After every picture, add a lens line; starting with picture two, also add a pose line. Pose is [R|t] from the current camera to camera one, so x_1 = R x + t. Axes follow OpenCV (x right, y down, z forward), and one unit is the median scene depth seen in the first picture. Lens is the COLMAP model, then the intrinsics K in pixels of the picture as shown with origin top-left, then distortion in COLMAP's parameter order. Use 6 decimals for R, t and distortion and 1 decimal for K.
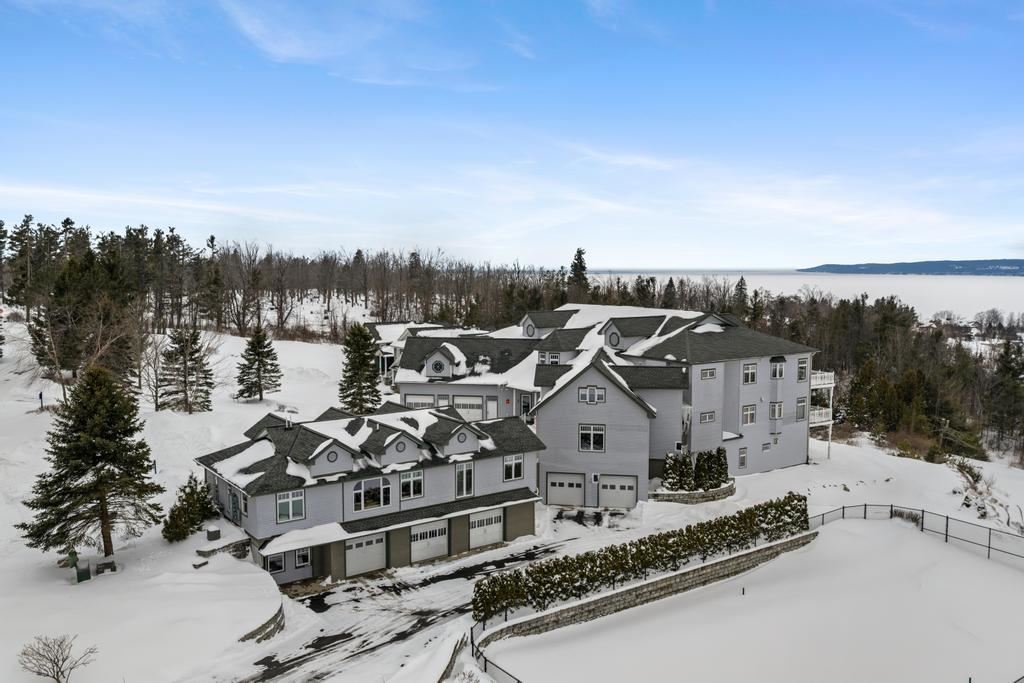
lens RADIAL K [[846.4, 0, 512.0], [0, 846.4, 341.5], [0, 0, 1]] dist [0.005314, -0.010548]
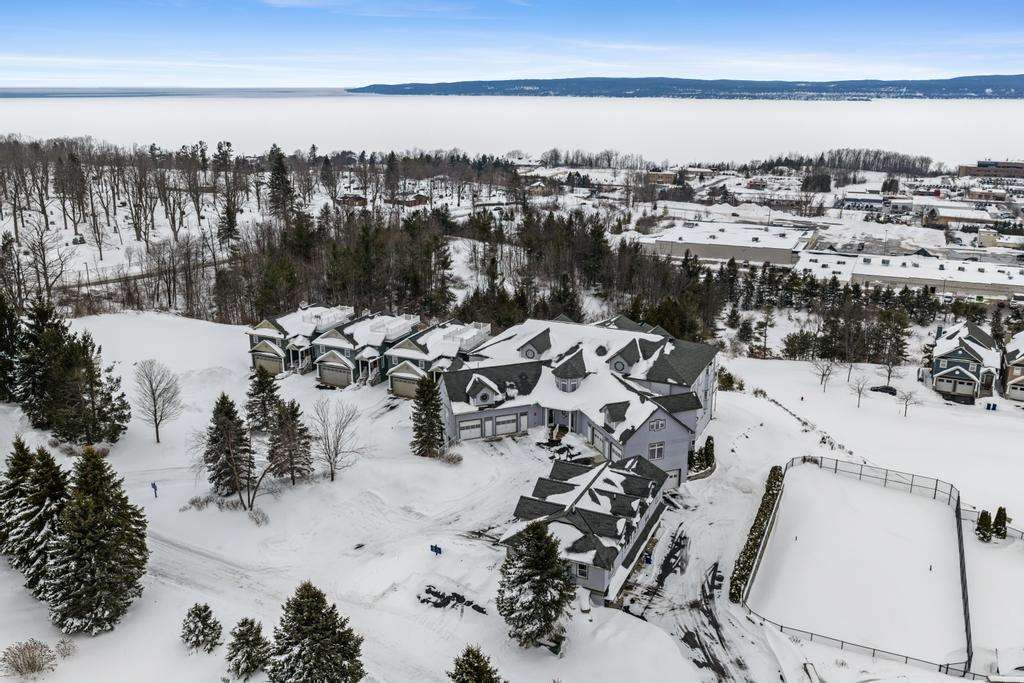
lens RADIAL K [[846.4, 0, 512.0], [0, 846.4, 341.5], [0, 0, 1]] dist [0.005314, -0.010548]
pose [[0.872180, -0.145750, 0.466967, -1.037835], [0.048049, 0.975491, 0.214727, -0.533244], [-0.486819, -0.164844, 0.857808, -0.195149]]
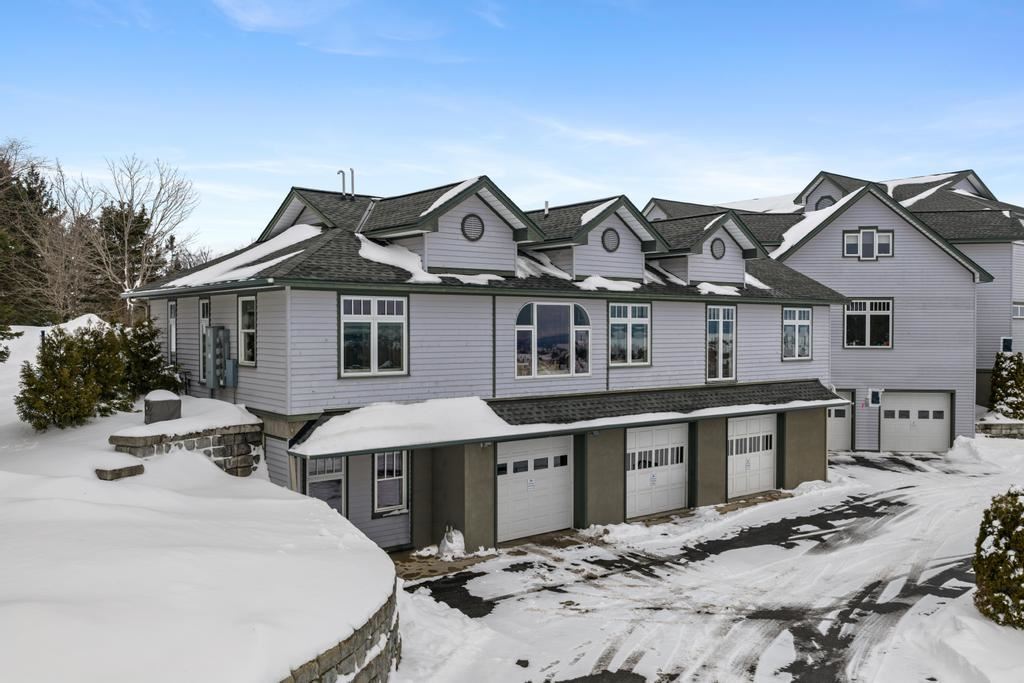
lens RADIAL K [[846.4, 0, 512.0], [0, 846.4, 341.5], [0, 0, 1]] dist [0.005314, -0.010548]
pose [[0.999150, 0.000235, 0.041232, -0.201983], [0.002856, 0.997189, -0.074871, 0.210643], [-0.041134, 0.074925, 0.996340, 0.584547]]
